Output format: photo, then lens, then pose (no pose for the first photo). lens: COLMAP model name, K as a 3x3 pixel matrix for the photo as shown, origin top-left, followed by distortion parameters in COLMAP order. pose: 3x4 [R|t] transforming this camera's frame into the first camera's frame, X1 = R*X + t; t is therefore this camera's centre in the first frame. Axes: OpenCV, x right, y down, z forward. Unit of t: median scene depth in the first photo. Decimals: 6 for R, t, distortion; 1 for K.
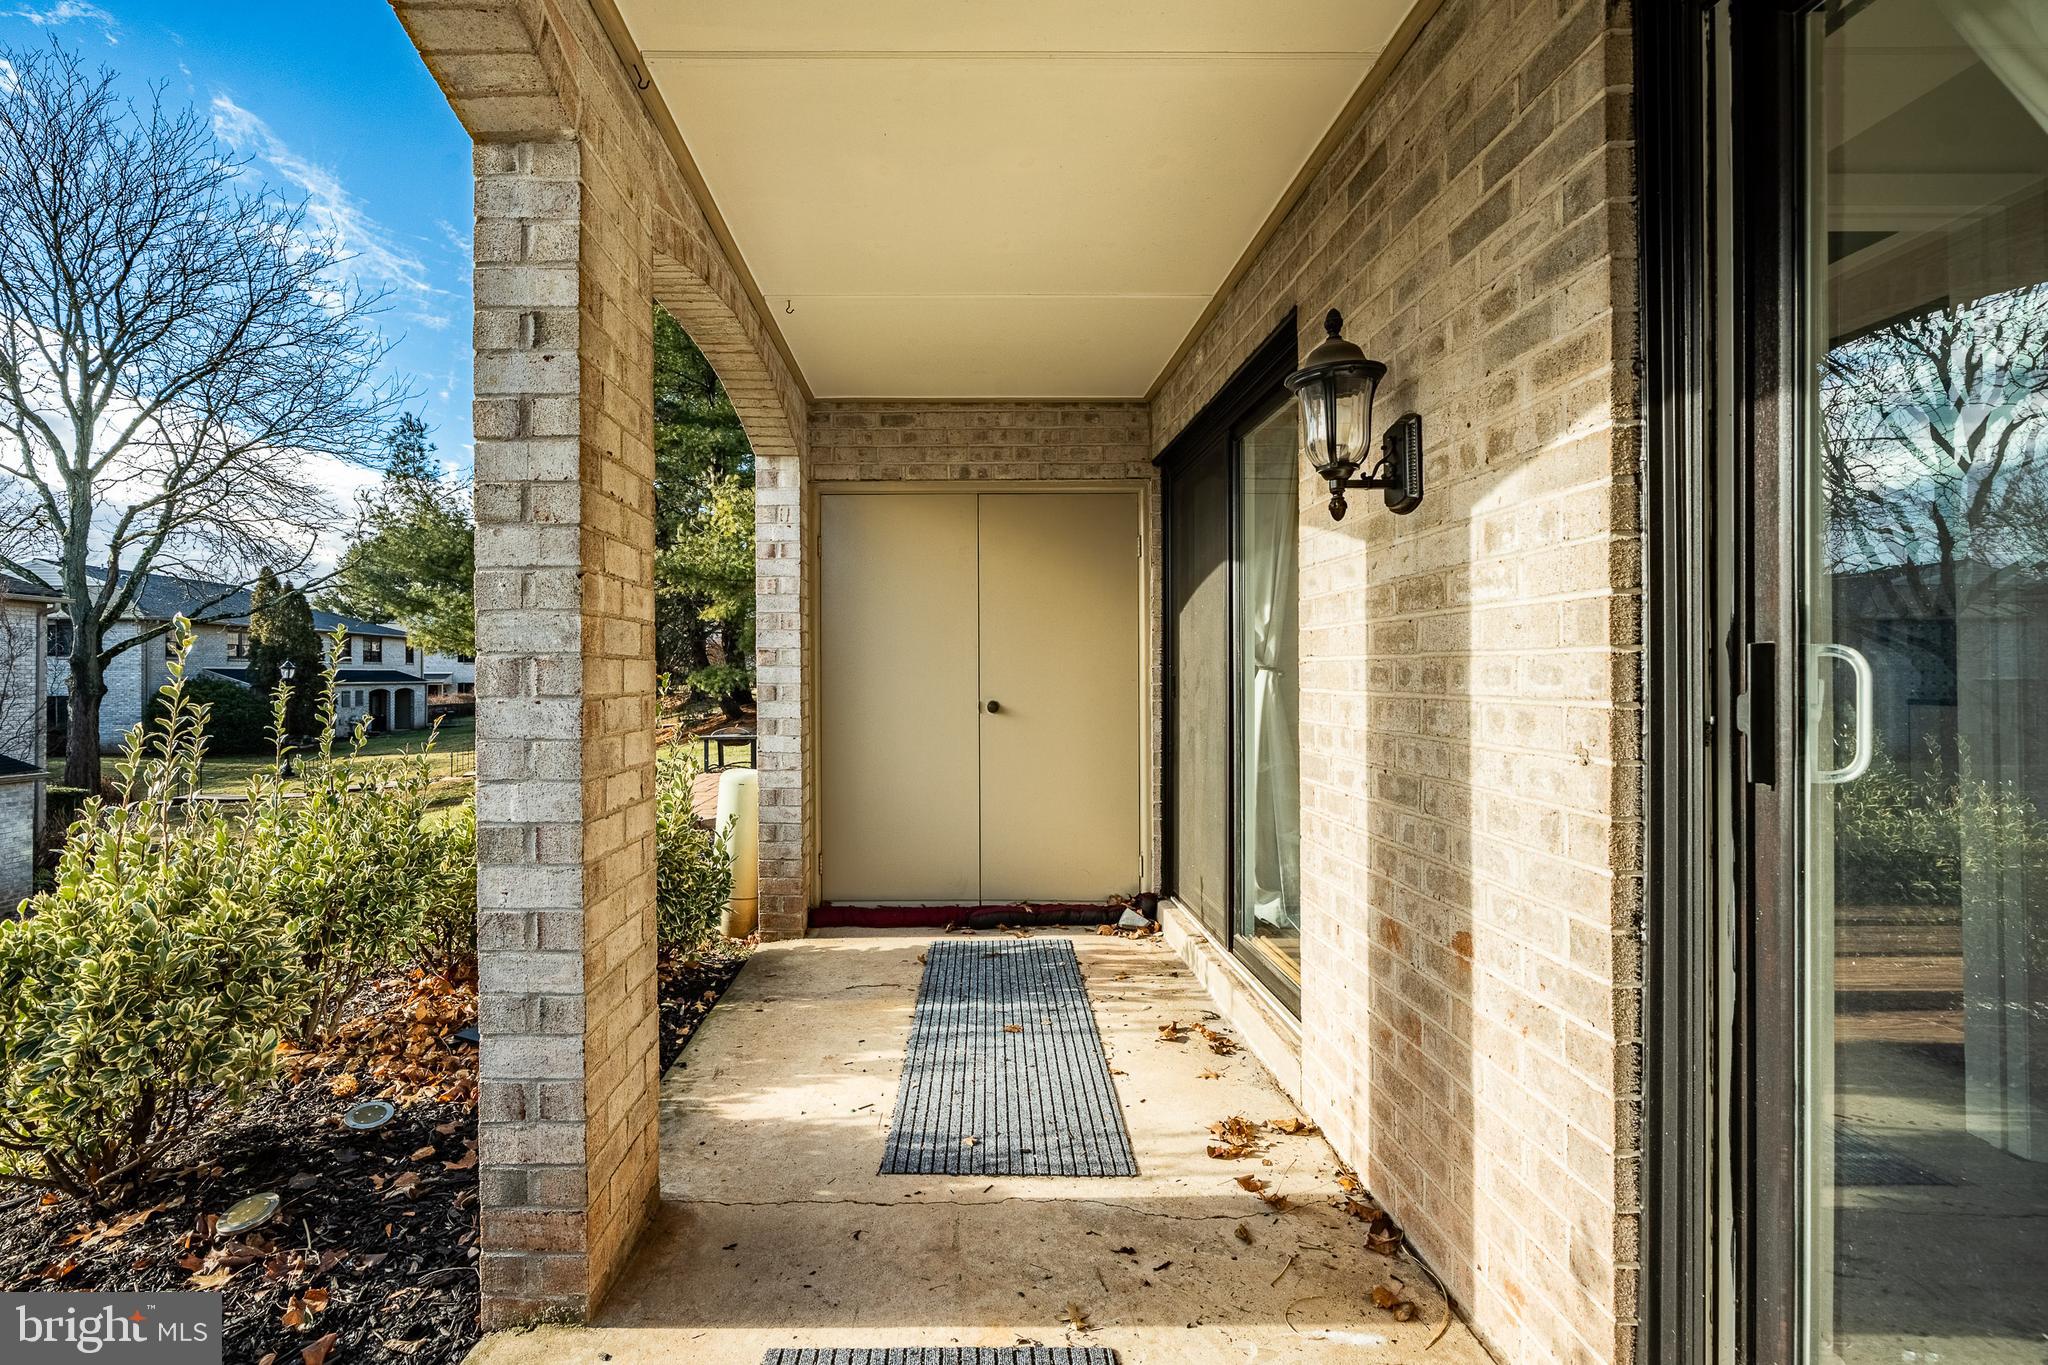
lens RADIAL K [[906.8, 0, 989.9], [0, 906.8, 672.7], [0, 0, 1]] dist [-0.002605, -0.000321]
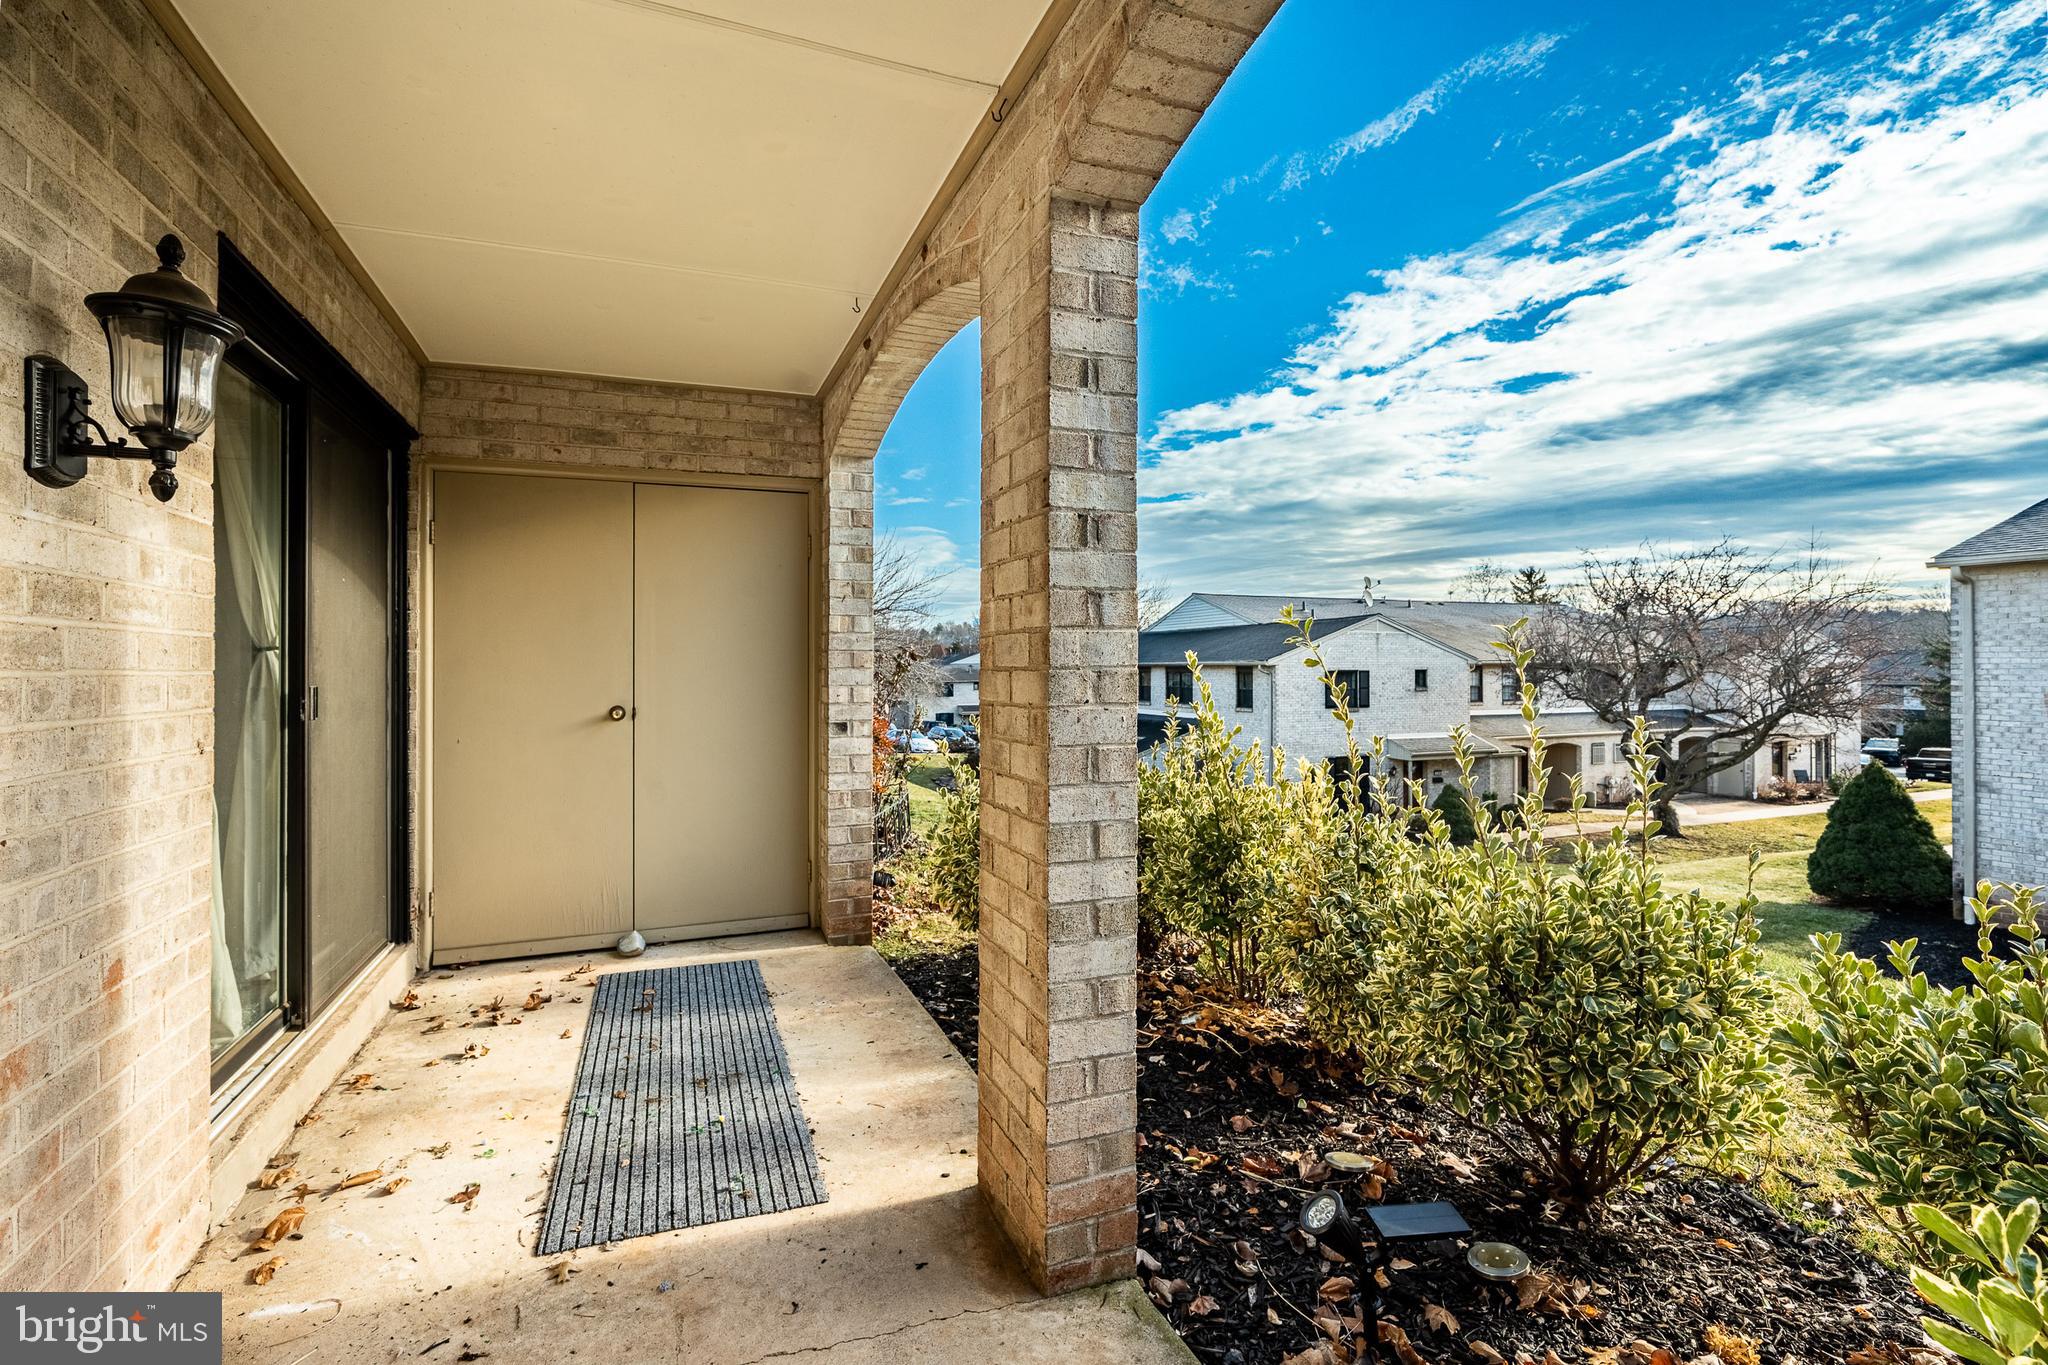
lens RADIAL K [[906.8, 0, 989.9], [0, 906.8, 672.7], [0, 0, 1]] dist [-0.002605, -0.000321]
pose [[-0.944901, 0.006914, -0.327283, -0.040346], [0.005818, 0.999974, 0.004328, -0.019255], [0.327304, 0.002185, -0.944916, 2.158348]]
